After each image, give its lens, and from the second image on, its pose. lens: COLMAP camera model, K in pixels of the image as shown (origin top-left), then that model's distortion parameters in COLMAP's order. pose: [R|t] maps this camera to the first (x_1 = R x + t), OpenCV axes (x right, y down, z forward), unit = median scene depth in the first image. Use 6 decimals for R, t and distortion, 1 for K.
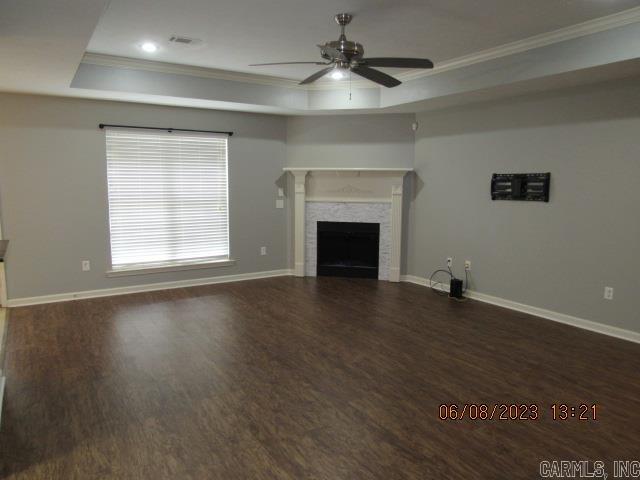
lens RADIAL K [[460.9, 0, 316.5], [0, 460.9, 237.2], [0, 0, 1]] dist [-0.039387, 0.032108]
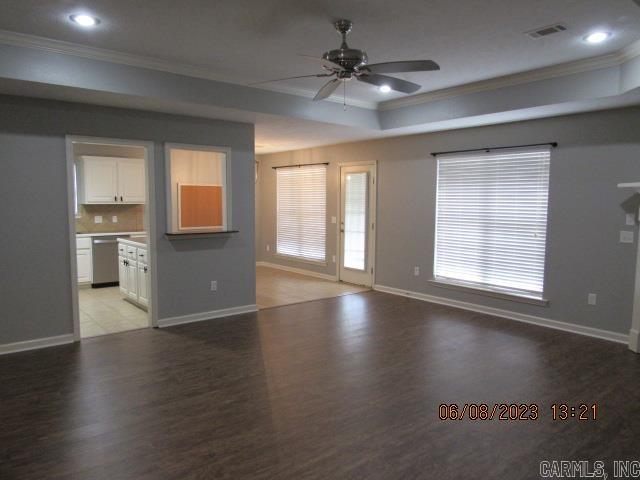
lens RADIAL K [[460.9, 0, 316.3], [0, 460.9, 240.4], [0, 0, 1]] dist [-0.039387, 0.032108]
pose [[0.119568, 0.083015, -0.989349, 0.613278], [-0.129172, 0.989329, 0.067402, -0.061323], [0.984387, 0.119737, 0.129015, 0.534590]]
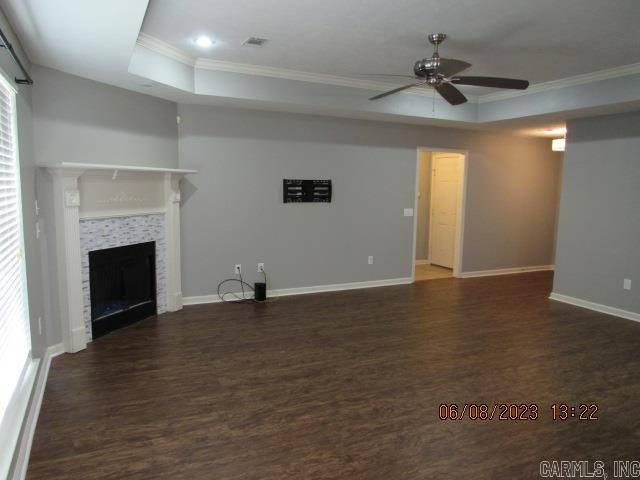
lens RADIAL K [[460.9, 0, 314.5], [0, 460.9, 239.7], [0, 0, 1]] dist [-0.039387, 0.032108]
pose [[0.110921, -0.124788, 0.985964, -0.646102], [0.103644, 0.988129, 0.113402, -0.101268], [-0.988410, 0.089610, 0.122538, 0.724033]]
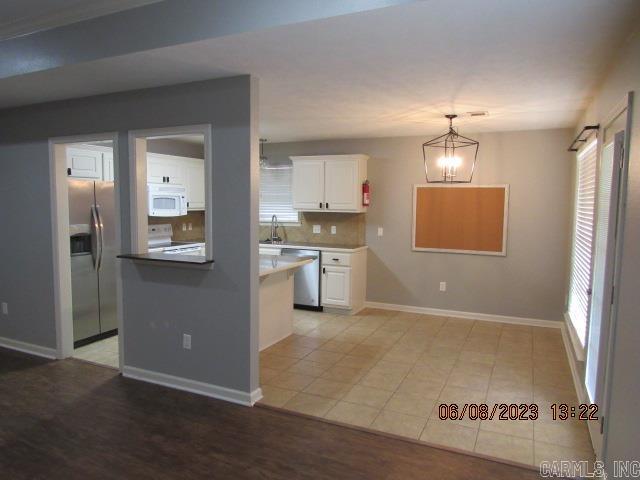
lens RADIAL K [[460.9, 0, 316.7], [0, 460.9, 236.6], [0, 0, 1]] dist [-0.039387, 0.032108]
pose [[-0.843807, 0.028759, -0.535875, -0.158985], [-0.080986, 0.980303, 0.180133, -0.139911], [0.530500, 0.195396, -0.824858, 1.028897]]
